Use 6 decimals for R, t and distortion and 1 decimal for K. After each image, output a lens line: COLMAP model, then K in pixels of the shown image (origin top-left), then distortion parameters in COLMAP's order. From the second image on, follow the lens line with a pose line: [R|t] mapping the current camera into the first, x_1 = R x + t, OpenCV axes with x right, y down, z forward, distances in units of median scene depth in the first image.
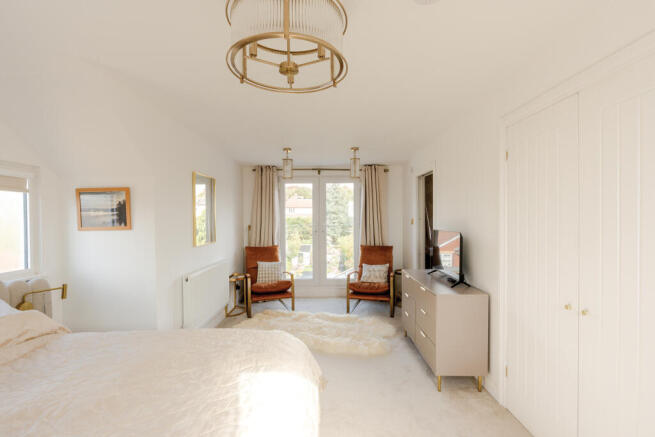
lens RADIAL K [[296.3, 0, 326.2], [0, 296.3, 214.2], [0, 0, 1]] dist [-0.001809, 0.000330]
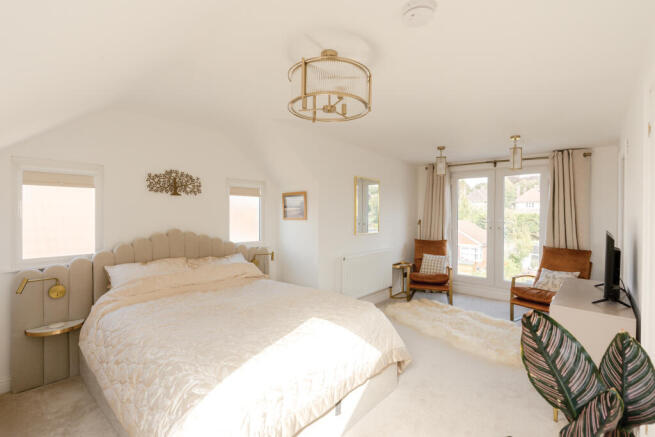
lens RADIAL K [[295.9, 0, 346.5], [0, 295.9, 202.1], [0, 0, 1]] dist [0.000619, 0.000100]
pose [[0.779702, -0.015240, -0.625965, 0.233568], [-0.001406, 0.999659, -0.026089, 0.000956], [0.626149, 0.021222, 0.779414, -0.018256]]
